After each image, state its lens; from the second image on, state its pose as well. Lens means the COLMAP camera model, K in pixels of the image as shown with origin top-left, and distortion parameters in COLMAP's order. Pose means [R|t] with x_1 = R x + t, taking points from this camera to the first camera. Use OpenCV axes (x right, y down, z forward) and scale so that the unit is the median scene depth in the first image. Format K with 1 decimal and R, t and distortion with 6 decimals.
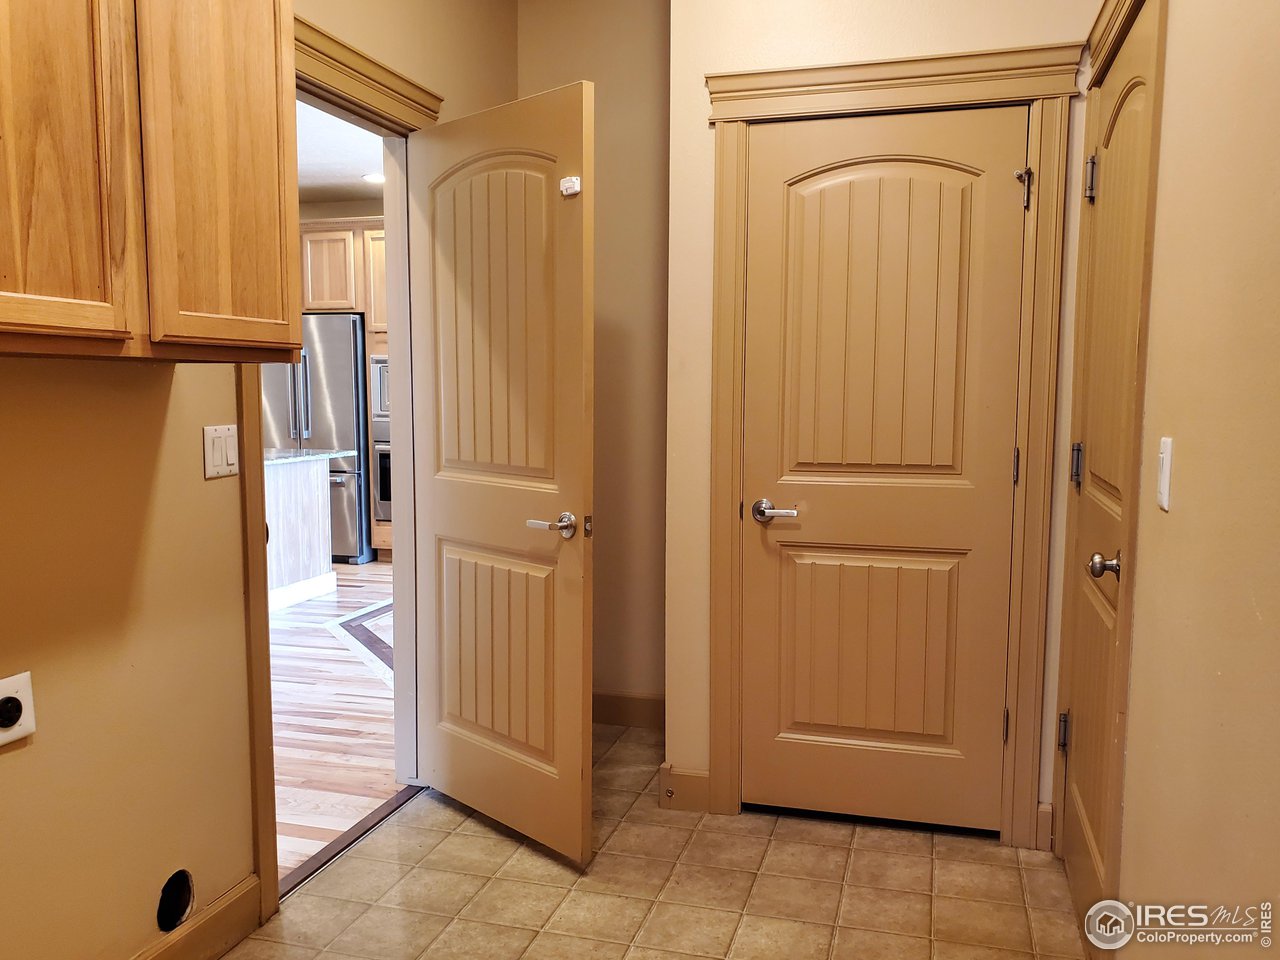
lens RADIAL K [[1054.0, 0, 641.6], [0, 1054.0, 505.4], [0, 0, 1]] dist [0.010705, 0.018026]
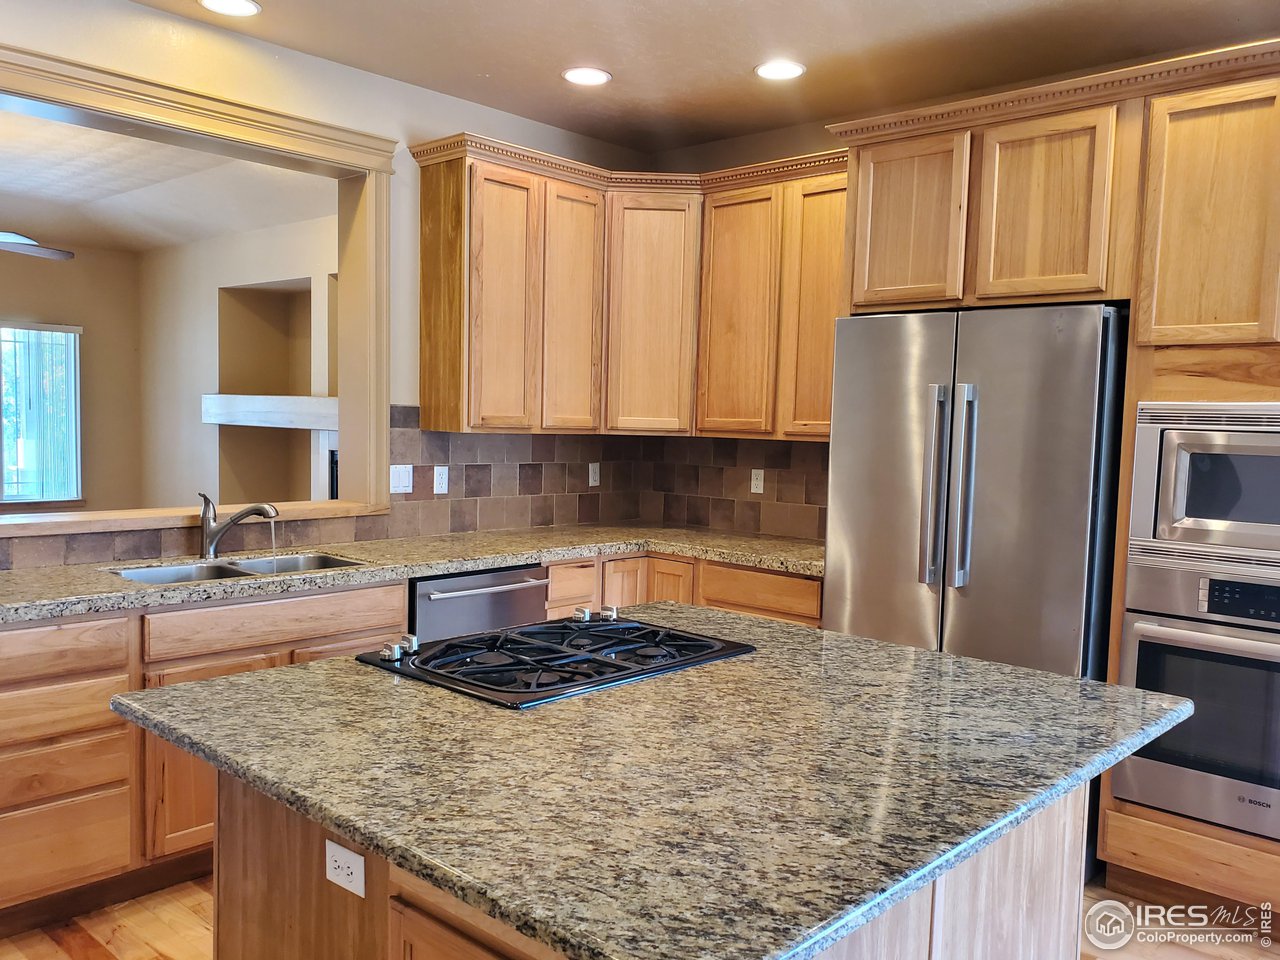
lens RADIAL K [[1054.0, 0, 641.6], [0, 1054.0, 505.4], [0, 0, 1]] dist [0.010705, 0.018026]
pose [[0.892251, 0.057268, -0.447893, -0.243433], [-0.073713, 0.997092, -0.019354, -0.080476], [0.445482, 0.050285, 0.893878, 0.549161]]
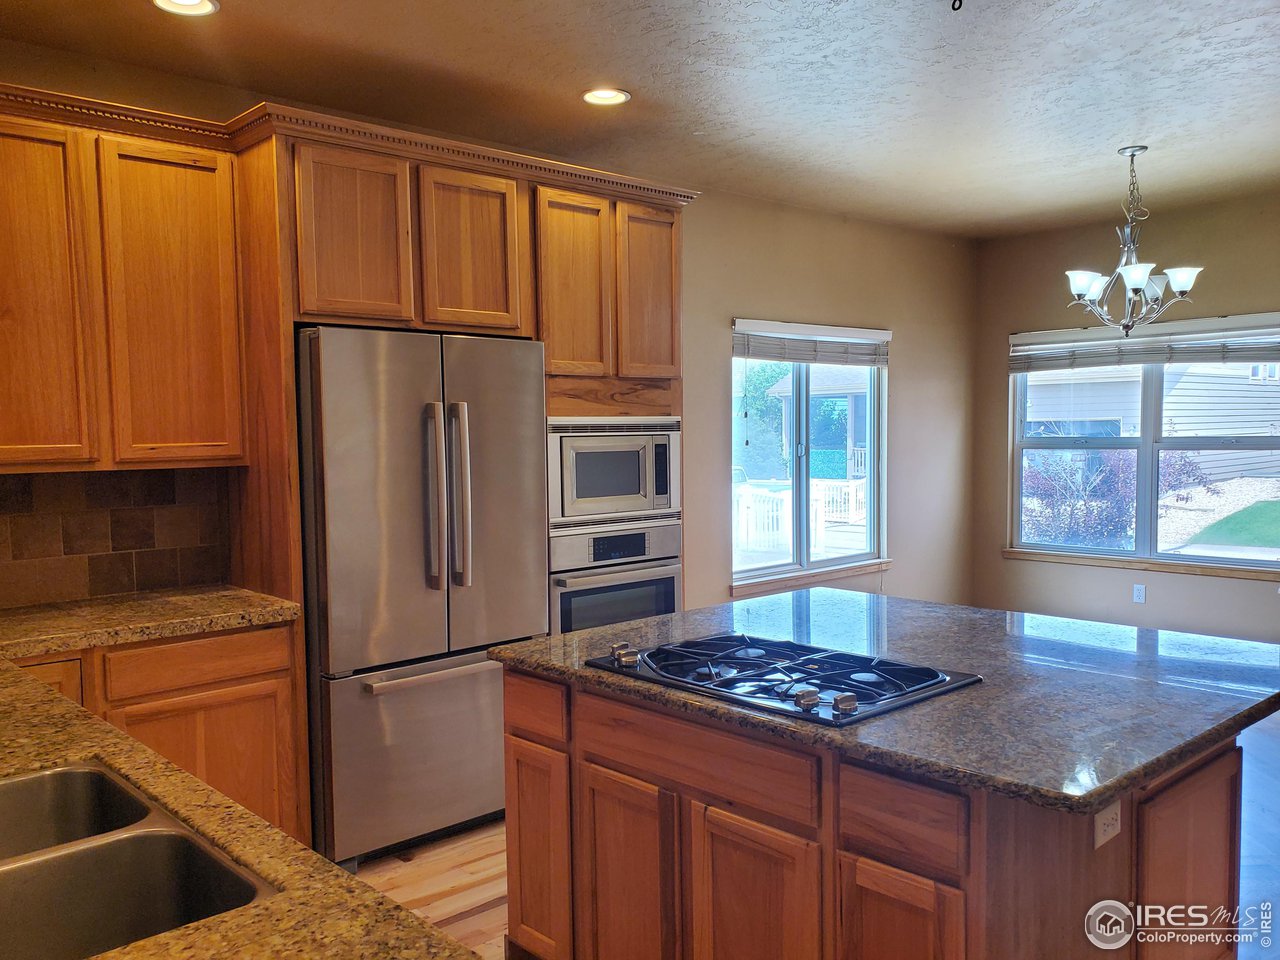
lens RADIAL K [[1054.0, 0, 641.6], [0, 1054.0, 505.4], [0, 0, 1]] dist [0.010705, 0.018026]
pose [[0.519496, -0.069789, 0.851618, -0.693818], [0.111169, 0.993708, 0.013619, -0.100191], [-0.847210, 0.087599, 0.523986, 0.683765]]
